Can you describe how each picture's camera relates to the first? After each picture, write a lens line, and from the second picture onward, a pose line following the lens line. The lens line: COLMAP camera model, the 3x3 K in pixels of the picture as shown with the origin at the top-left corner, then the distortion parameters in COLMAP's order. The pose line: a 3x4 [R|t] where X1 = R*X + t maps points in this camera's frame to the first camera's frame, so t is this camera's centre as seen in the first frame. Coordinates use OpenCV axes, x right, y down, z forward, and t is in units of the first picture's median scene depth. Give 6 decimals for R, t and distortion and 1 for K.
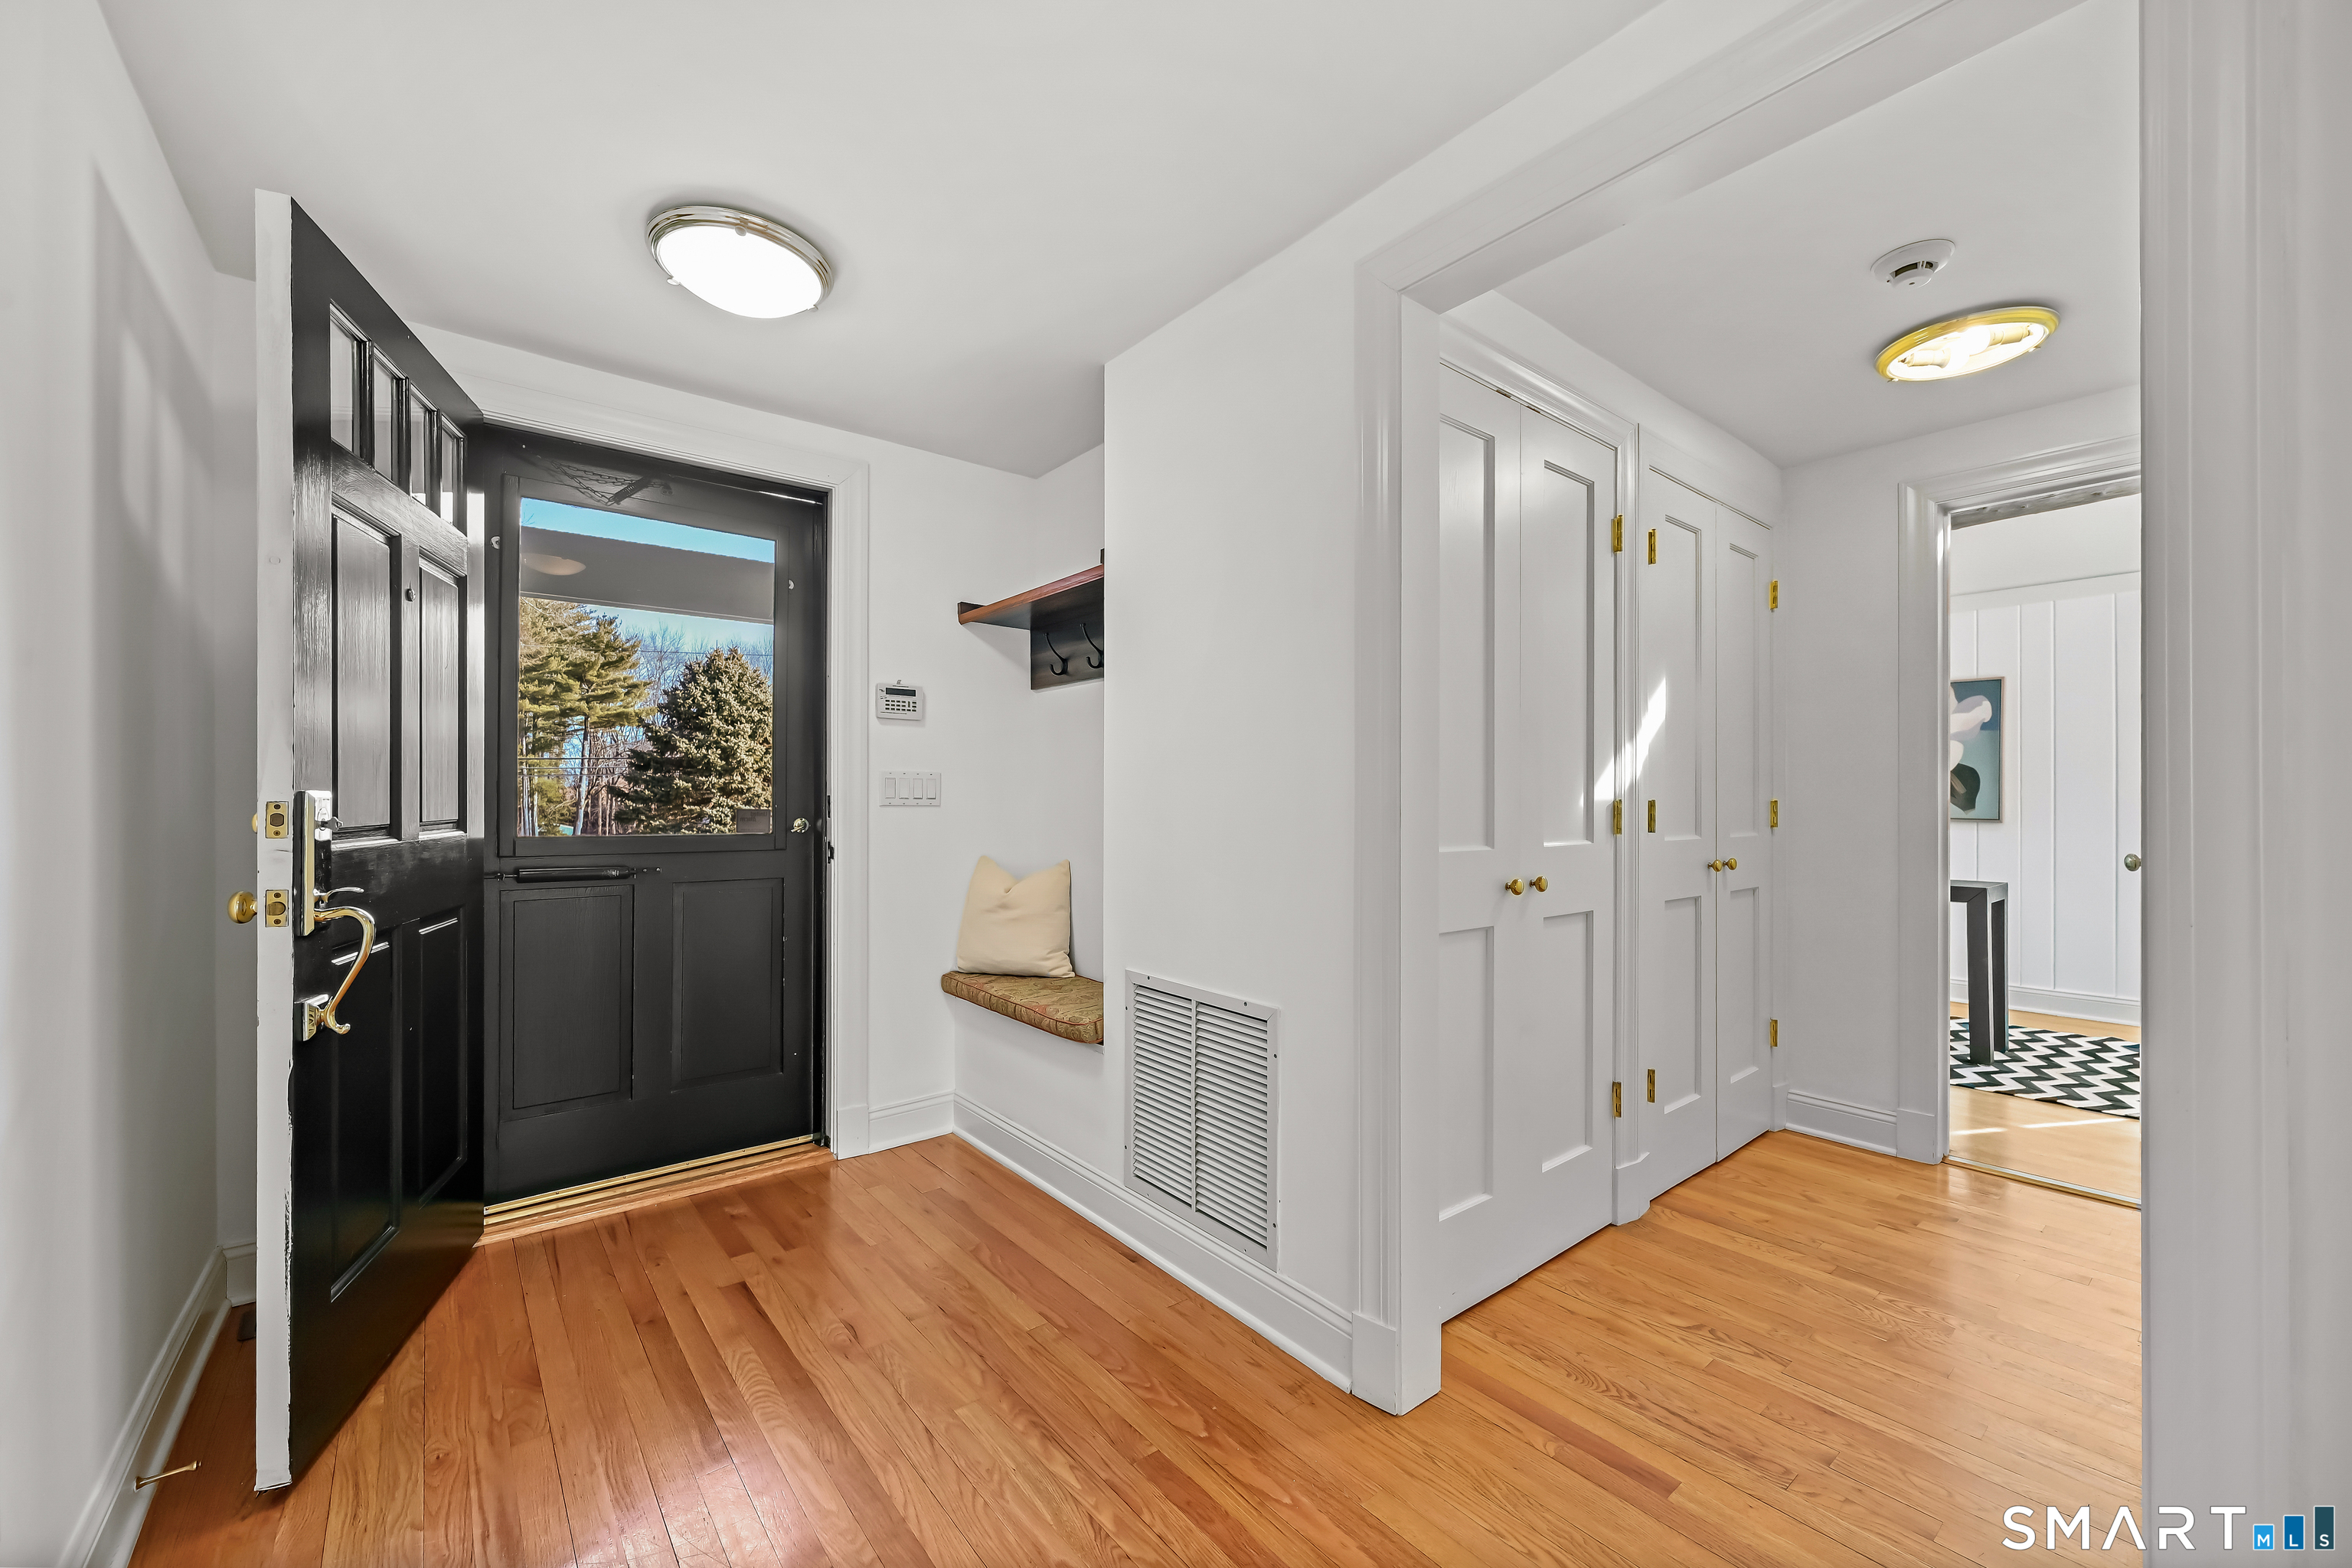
lens RADIAL K [[928.9, 0, 1185.4], [0, 928.9, 800.4], [0, 0, 1]] dist [-0.000292, -0.000059]
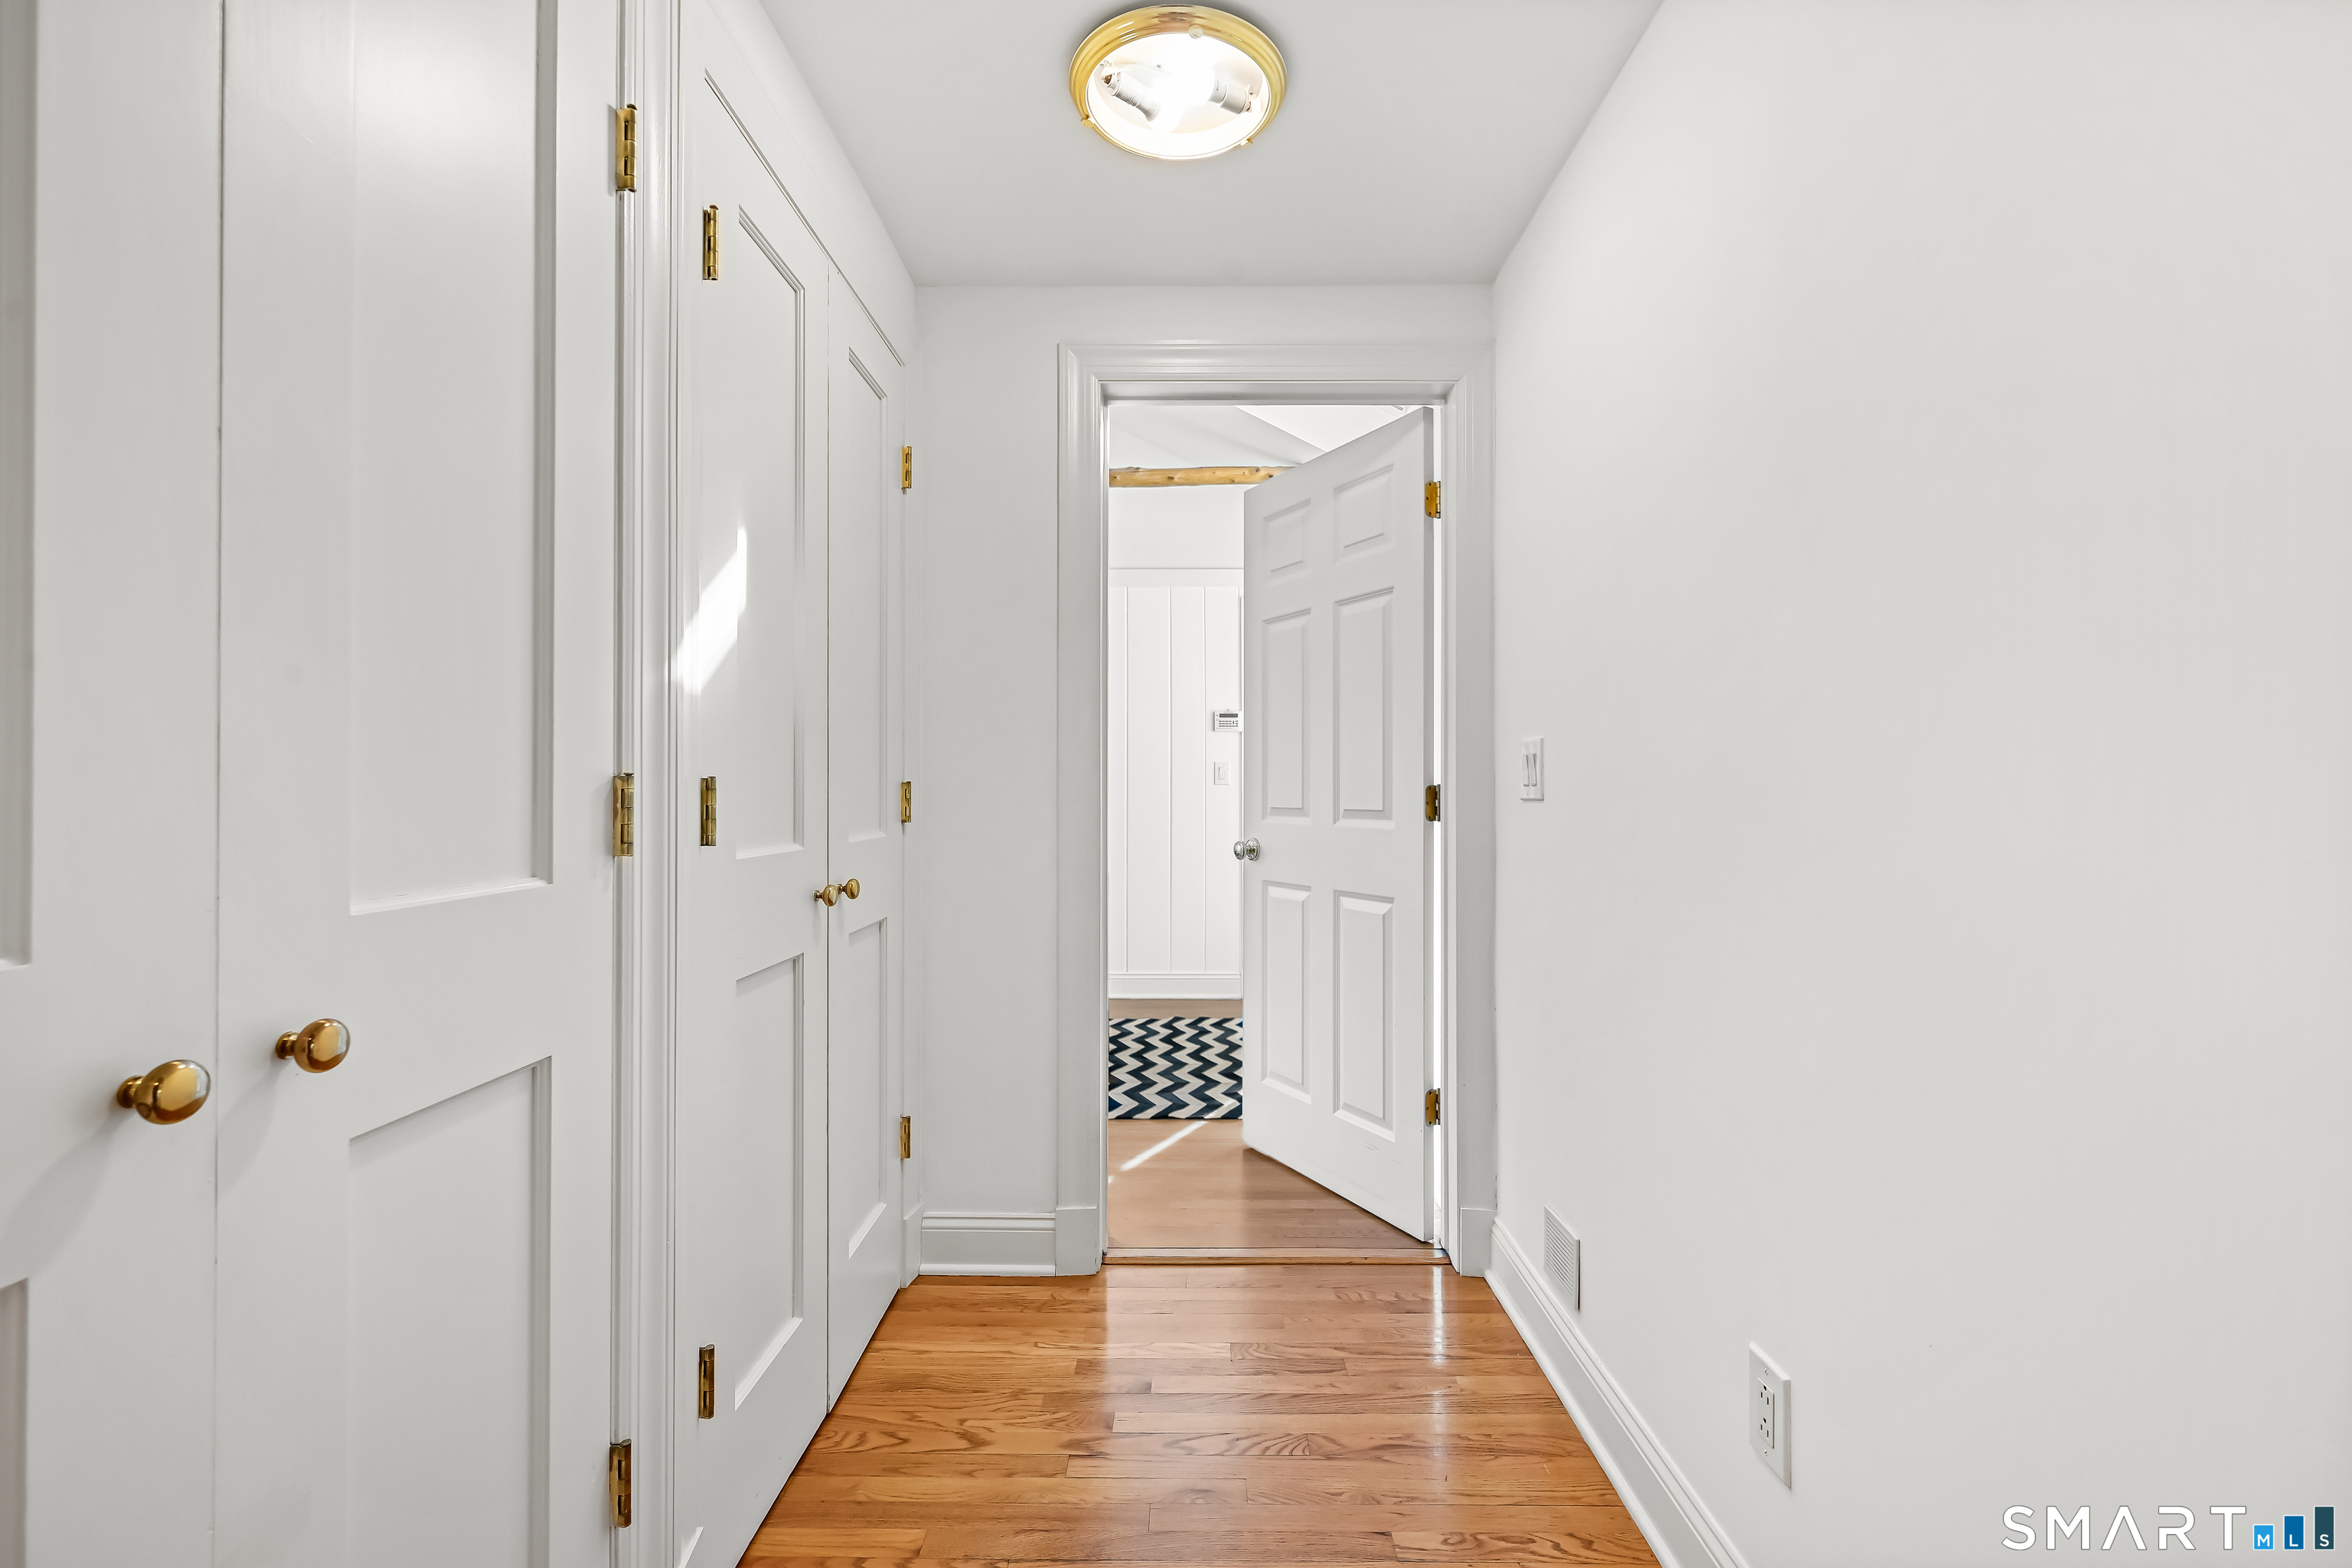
lens RADIAL K [[982.1, 0, 1176.0], [0, 982.1, 784.0], [0, 0, 1]] dist [0.000539, 0.000105]
pose [[0.639007, 0.002212, 0.769198, 0.248471], [0.000658, 0.999994, -0.003423, 0.004856], [-0.769201, 0.002693, 0.639001, 0.458677]]
